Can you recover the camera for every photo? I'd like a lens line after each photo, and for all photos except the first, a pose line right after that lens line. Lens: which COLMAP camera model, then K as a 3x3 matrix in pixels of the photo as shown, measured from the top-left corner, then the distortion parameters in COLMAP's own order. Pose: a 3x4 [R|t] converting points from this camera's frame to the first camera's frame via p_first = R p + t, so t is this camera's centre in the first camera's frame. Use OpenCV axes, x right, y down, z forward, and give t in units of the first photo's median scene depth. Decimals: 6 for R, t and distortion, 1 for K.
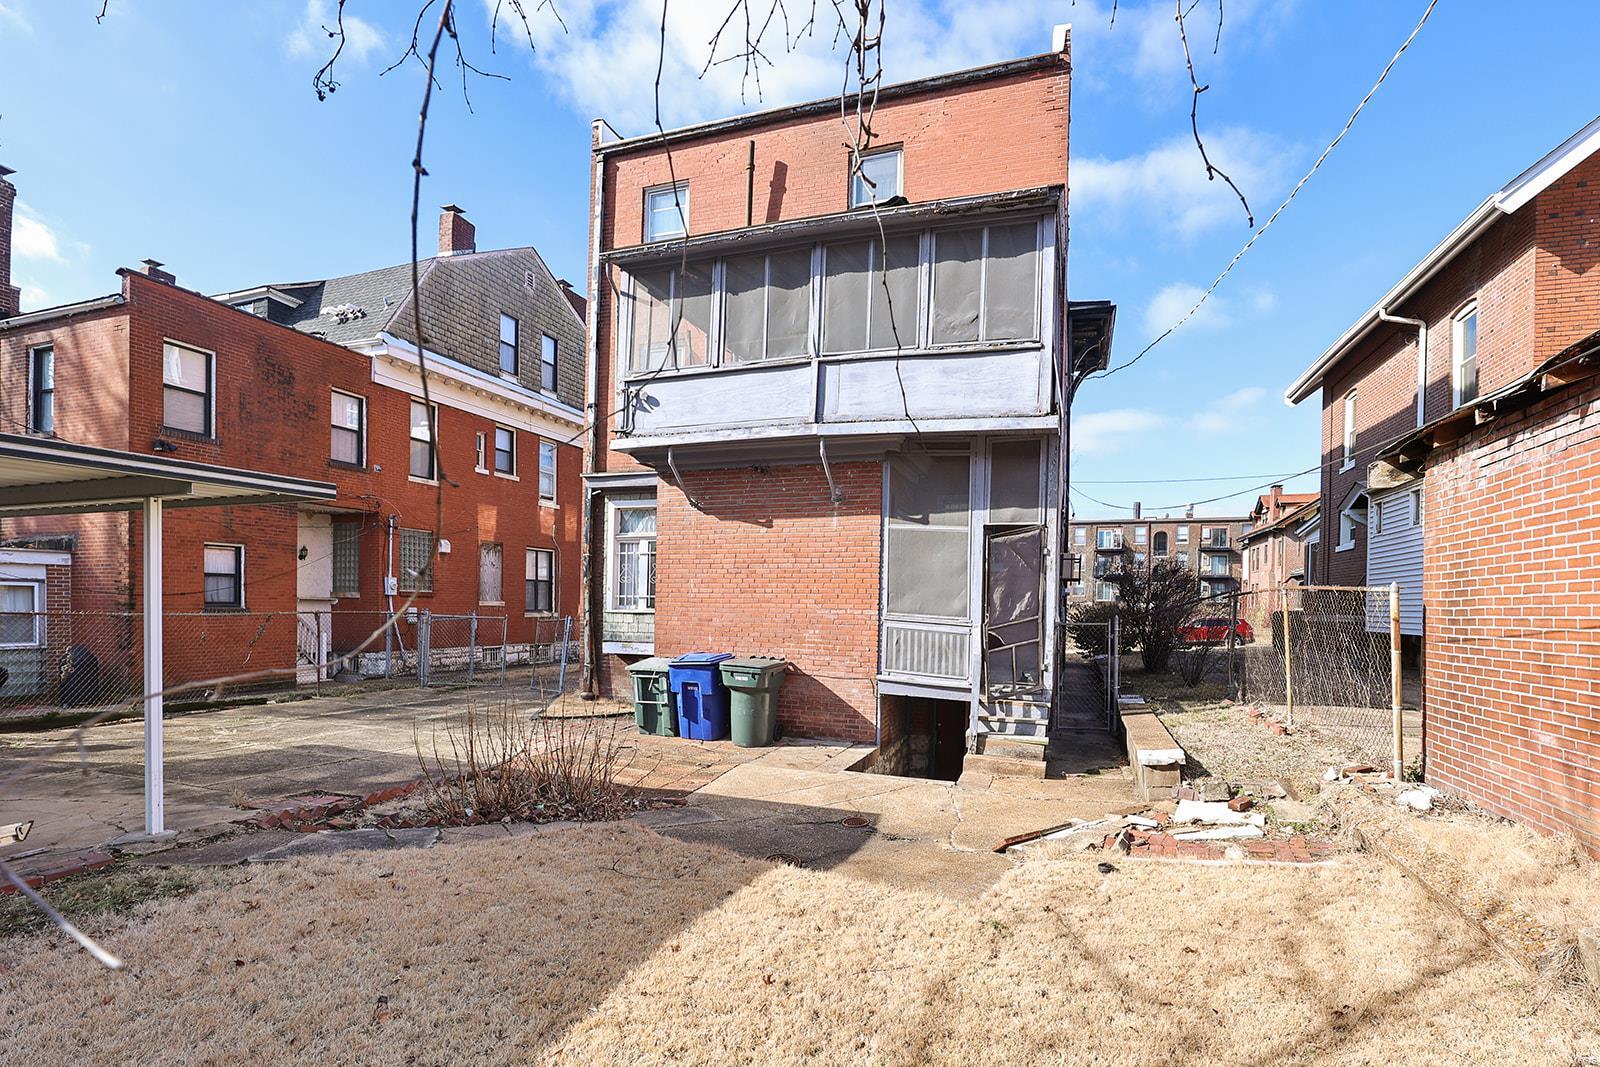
lens RADIAL K [[747.4, 0, 800.1], [0, 747.4, 515.8], [0, 0, 1]] dist [-0.040290, 0.008305]
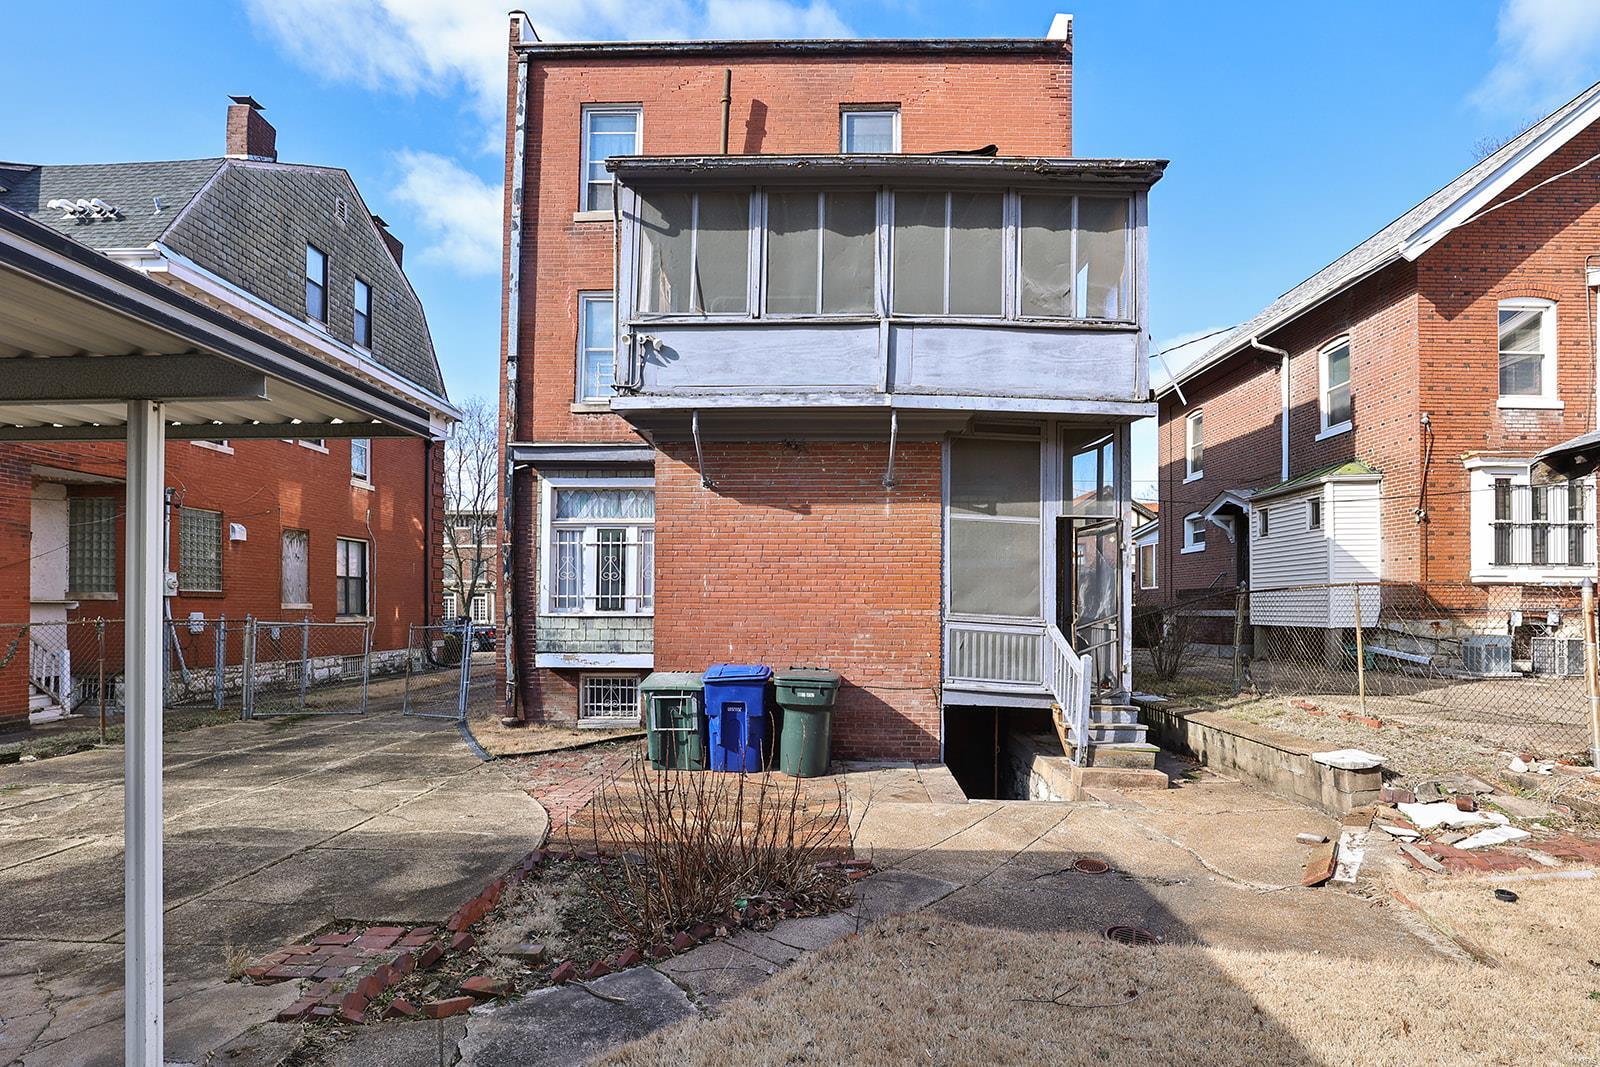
lens RADIAL K [[747.4, 0, 800.1], [0, 747.4, 515.8], [0, 0, 1]] dist [-0.040290, 0.008305]
pose [[0.952430, 0.027318, 0.303532, -0.305566], [-0.027678, 0.999612, -0.003119, 0.020493], [-0.303499, -0.005431, 0.952816, 0.195152]]
